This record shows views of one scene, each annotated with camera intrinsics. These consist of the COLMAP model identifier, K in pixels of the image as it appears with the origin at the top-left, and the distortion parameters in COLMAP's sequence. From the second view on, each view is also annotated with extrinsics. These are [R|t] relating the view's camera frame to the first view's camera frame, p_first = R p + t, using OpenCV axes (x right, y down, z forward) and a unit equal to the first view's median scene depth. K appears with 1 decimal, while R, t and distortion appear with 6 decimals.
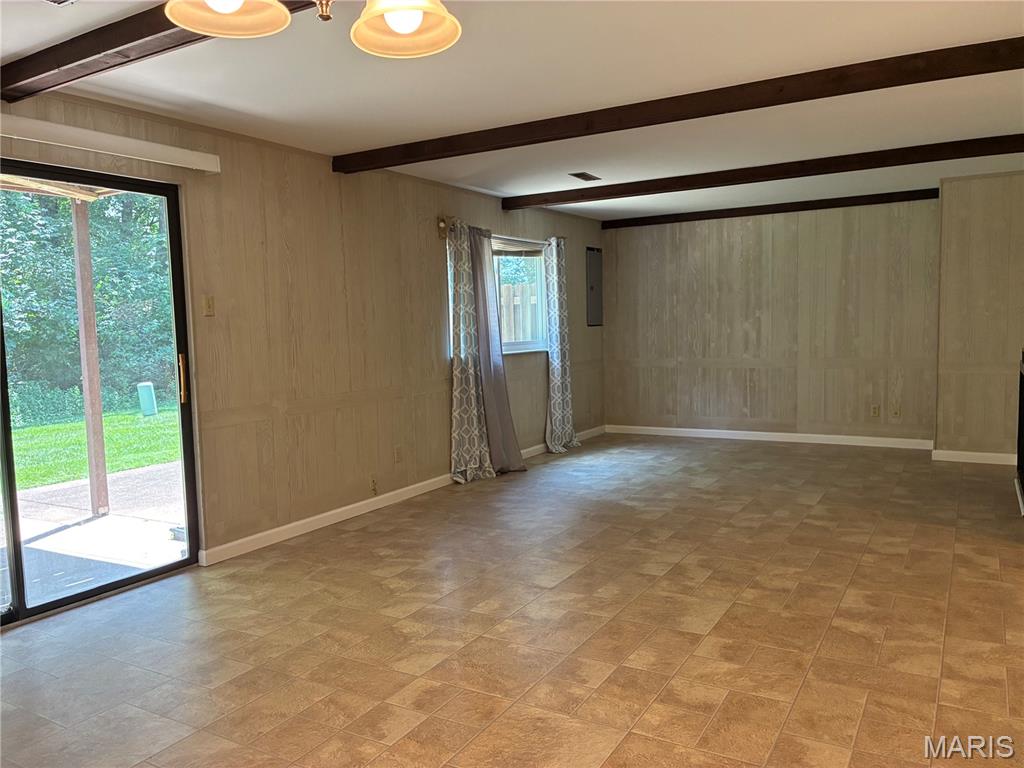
lens RADIAL K [[776.2, 0, 524.7], [0, 776.2, 383.2], [0, 0, 1]] dist [0.059192, -0.084065]
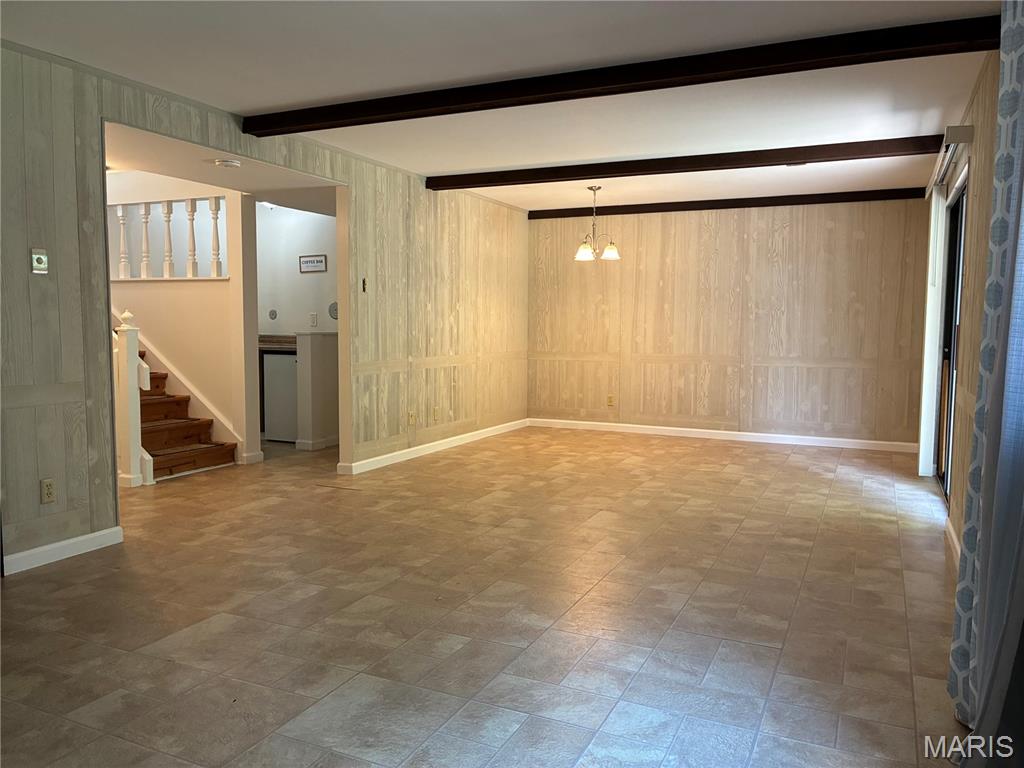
lens RADIAL K [[776.2, 0, 524.7], [0, 776.2, 383.2], [0, 0, 1]] dist [0.059192, -0.084065]
pose [[-0.995411, 0.027120, -0.091772, 0.238643], [0.012148, 0.987055, 0.159924, -0.131401], [0.094921, 0.158075, -0.982854, 1.937109]]
